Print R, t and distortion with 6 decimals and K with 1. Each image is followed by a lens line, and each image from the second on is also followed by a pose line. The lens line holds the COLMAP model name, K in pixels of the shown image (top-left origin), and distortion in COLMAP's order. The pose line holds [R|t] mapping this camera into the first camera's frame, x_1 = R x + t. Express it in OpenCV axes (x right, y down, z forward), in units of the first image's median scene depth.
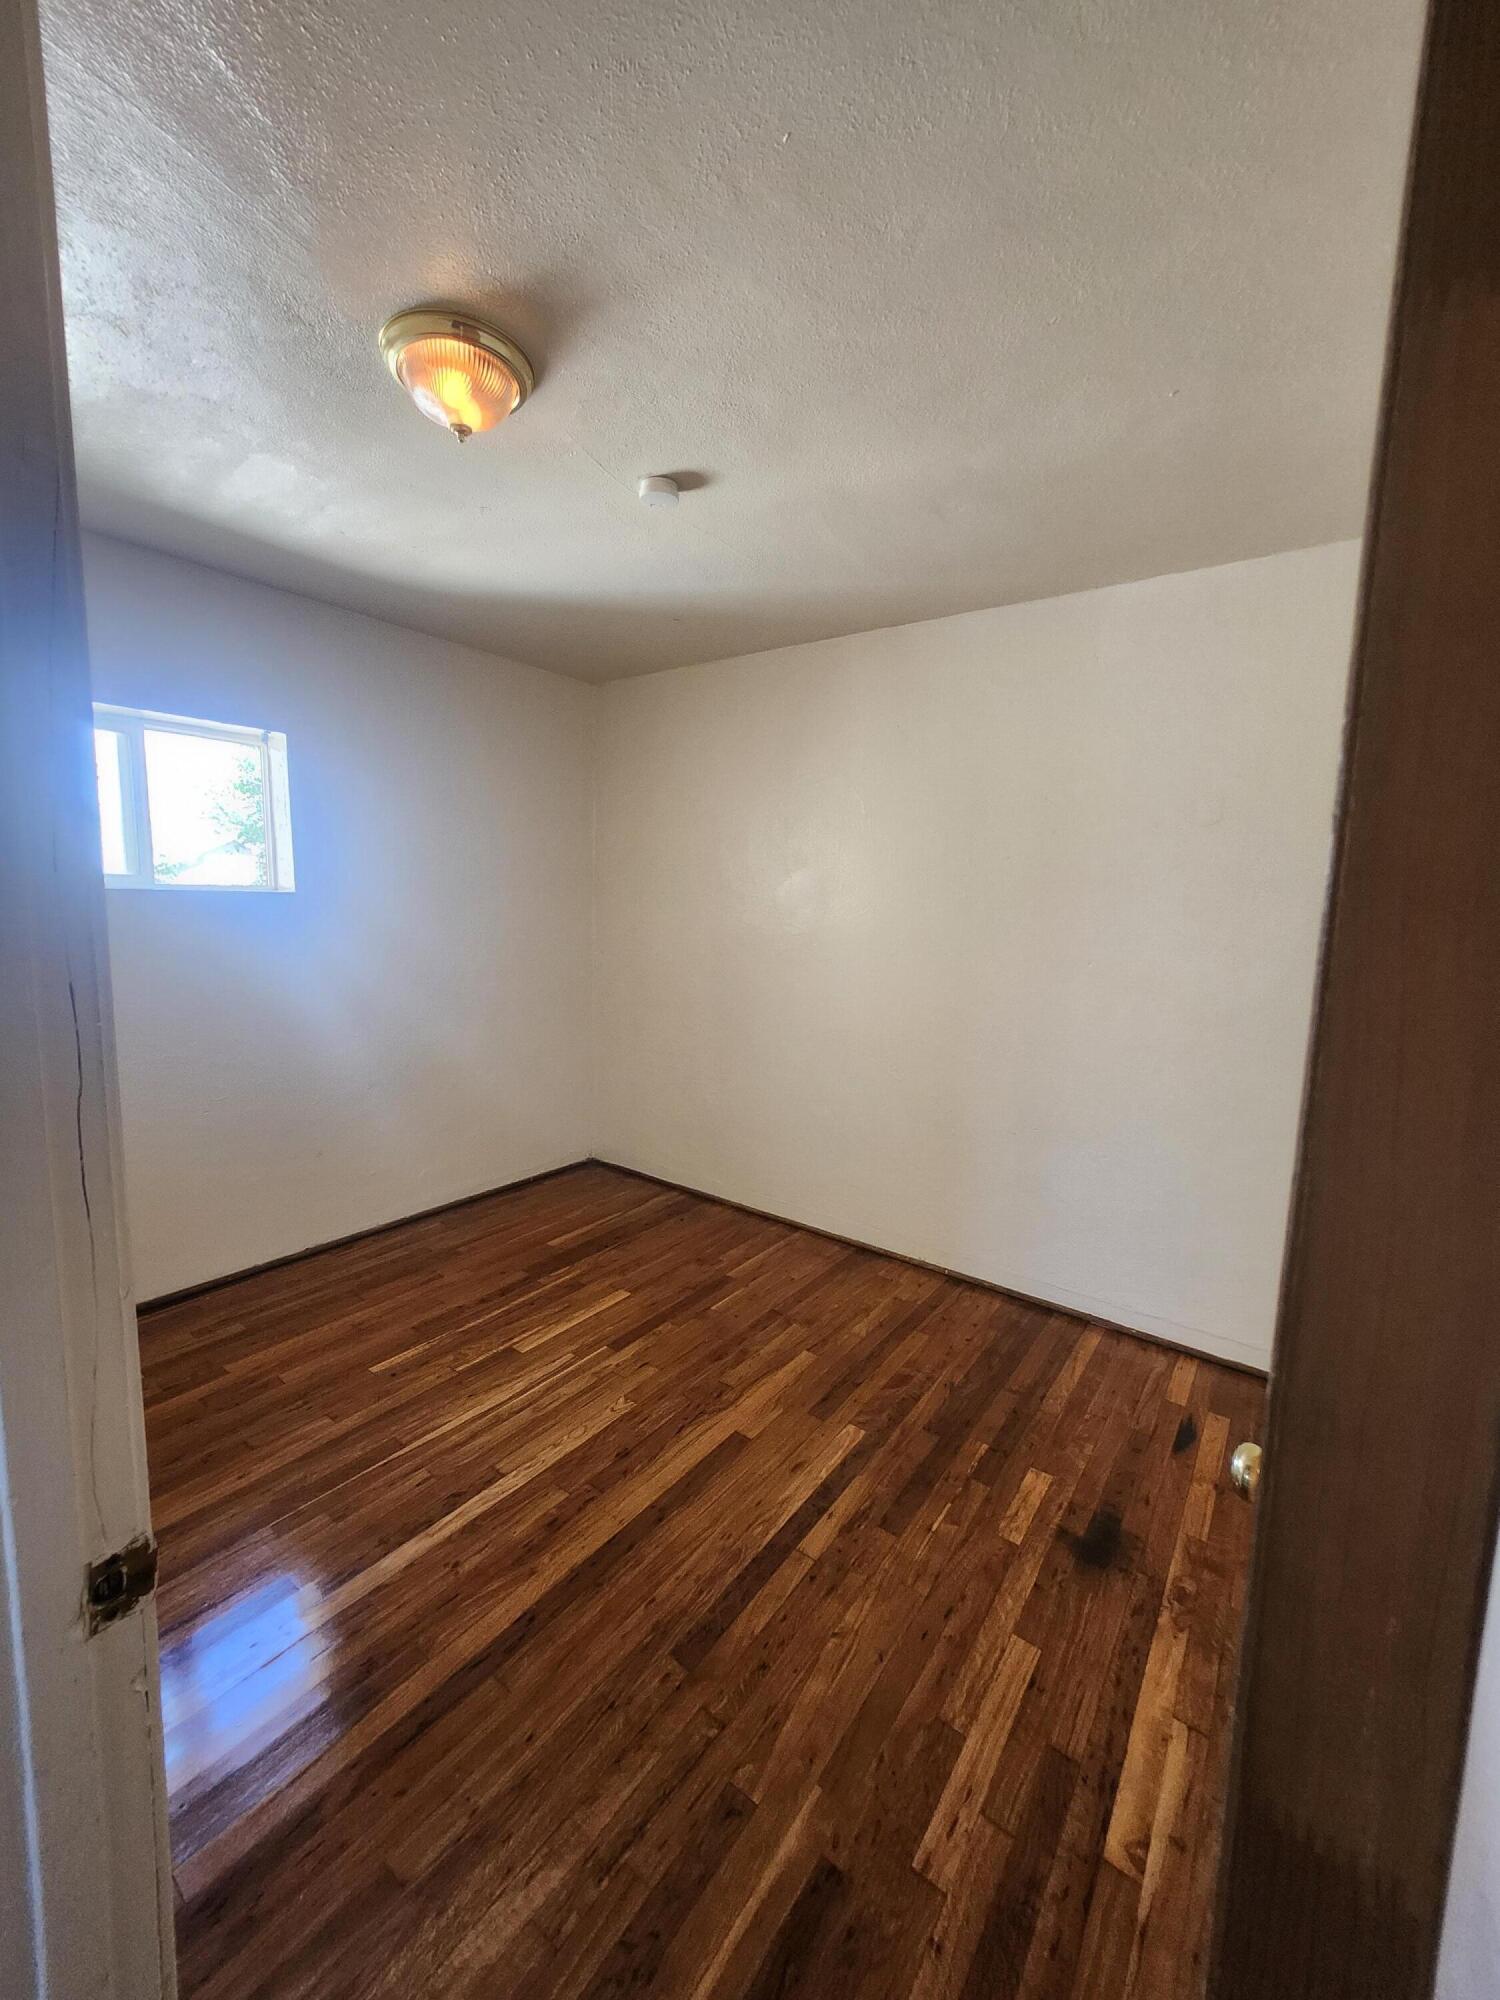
lens RADIAL K [[791.0, 0, 750.8], [0, 791.0, 994.4], [0, 0, 1]] dist [-0.001047, 0.000778]
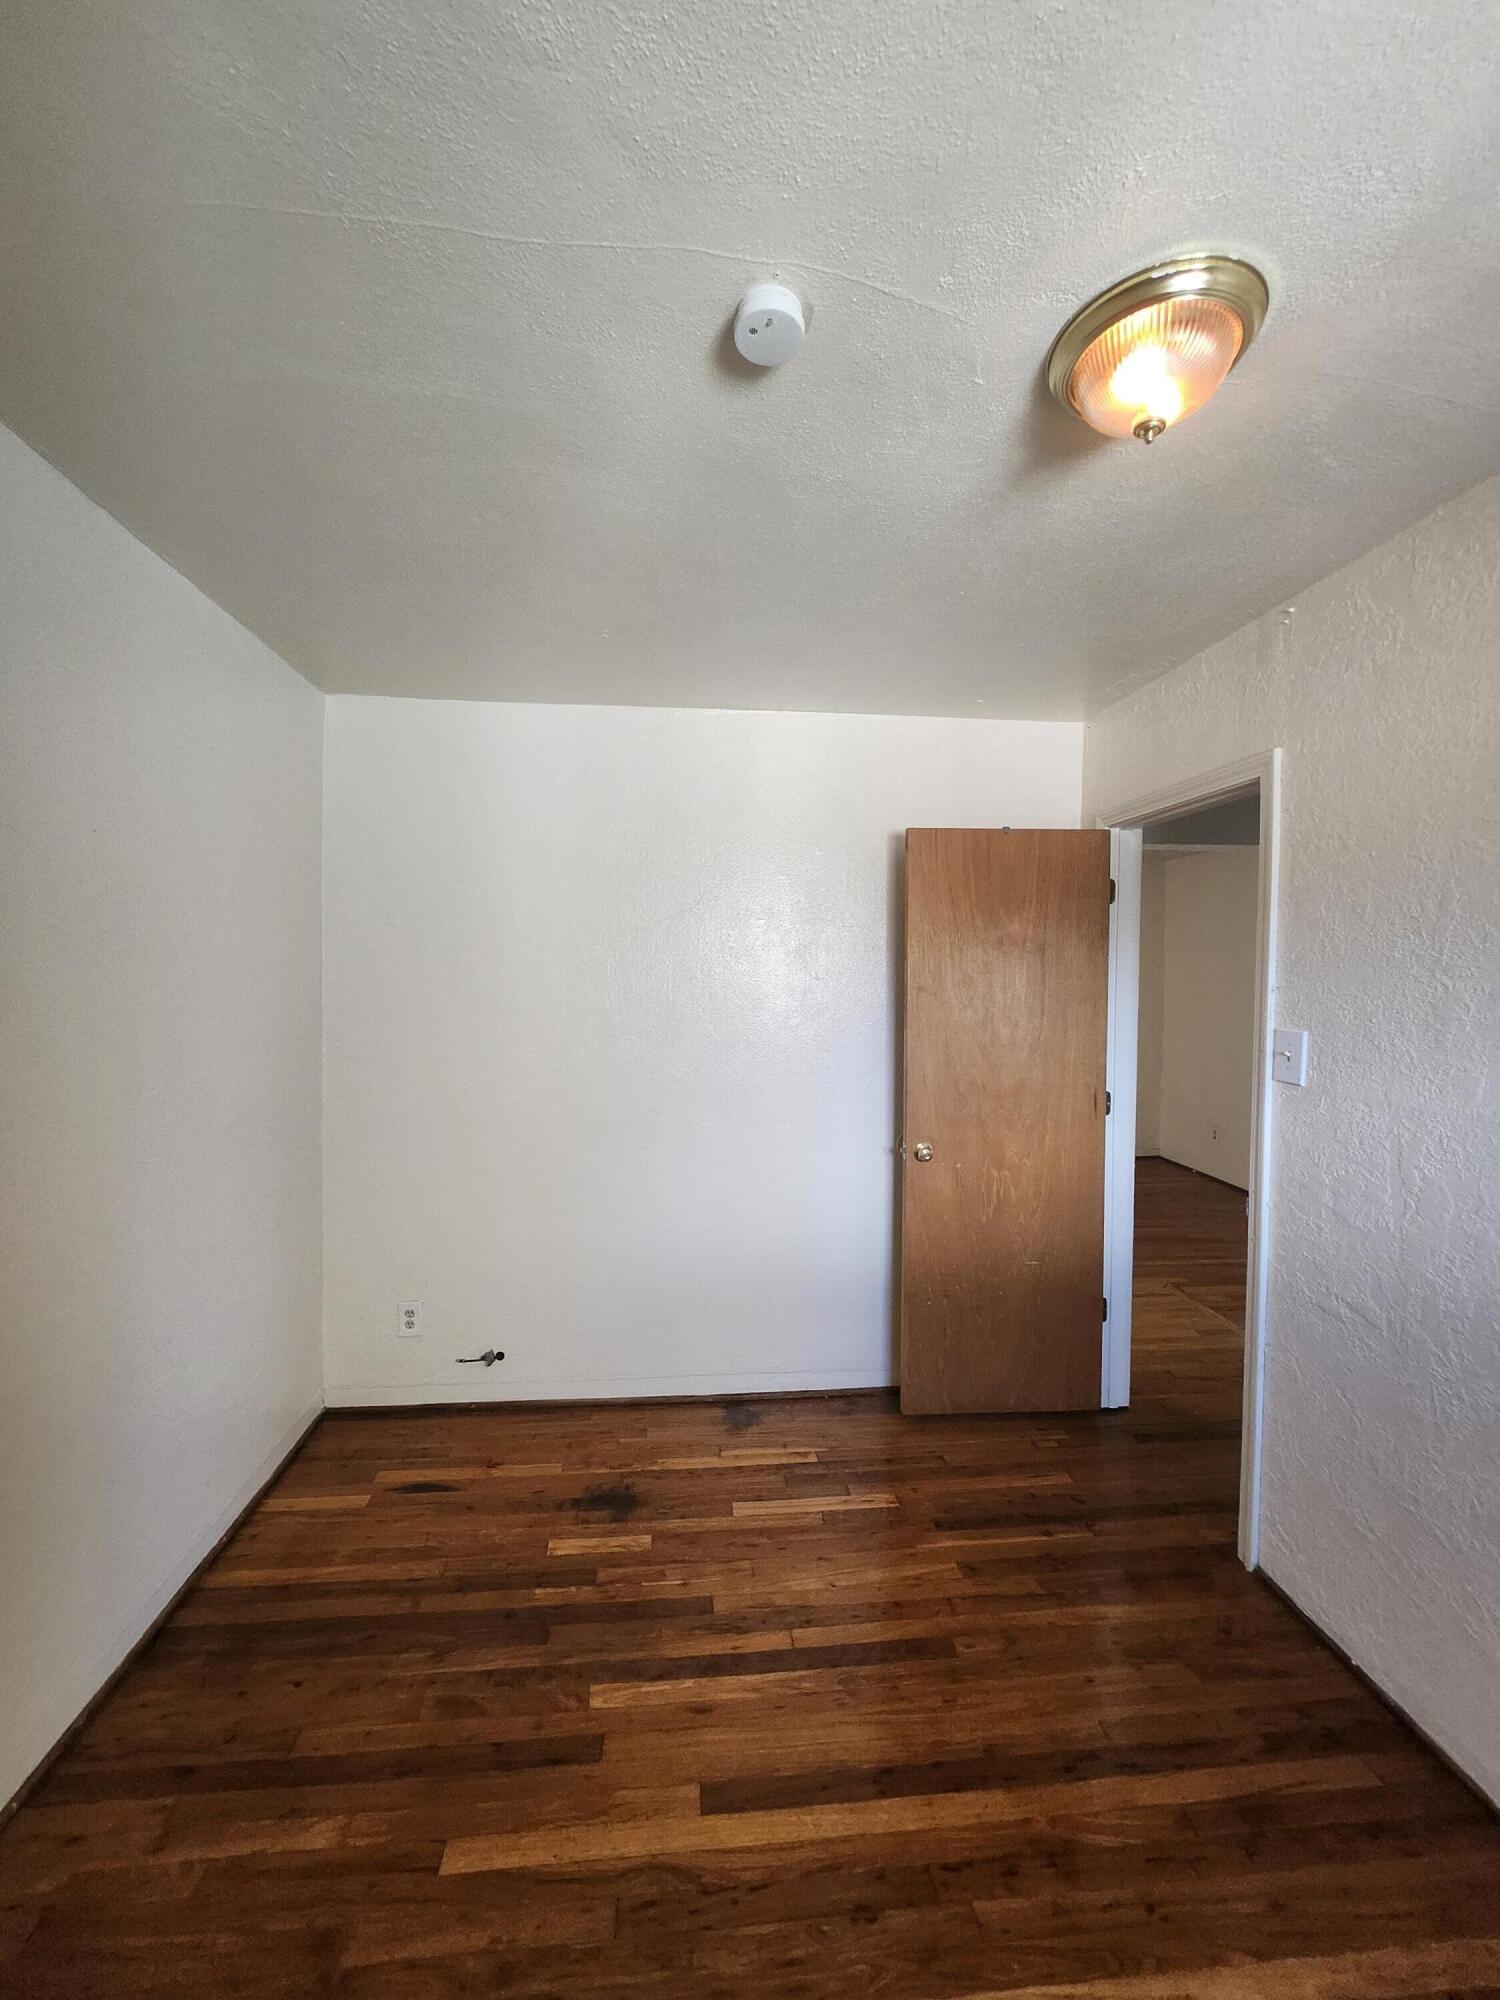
lens RADIAL K [[791.0, 0, 743.7], [0, 791.0, 999.9], [0, 0, 1]] dist [-0.001047, 0.000778]
pose [[-0.669146, -0.054722, 0.741114, -0.537658], [0.058853, 0.990250, 0.126255, -0.220858], [-0.740797, 0.128100, -0.659401, 1.437436]]
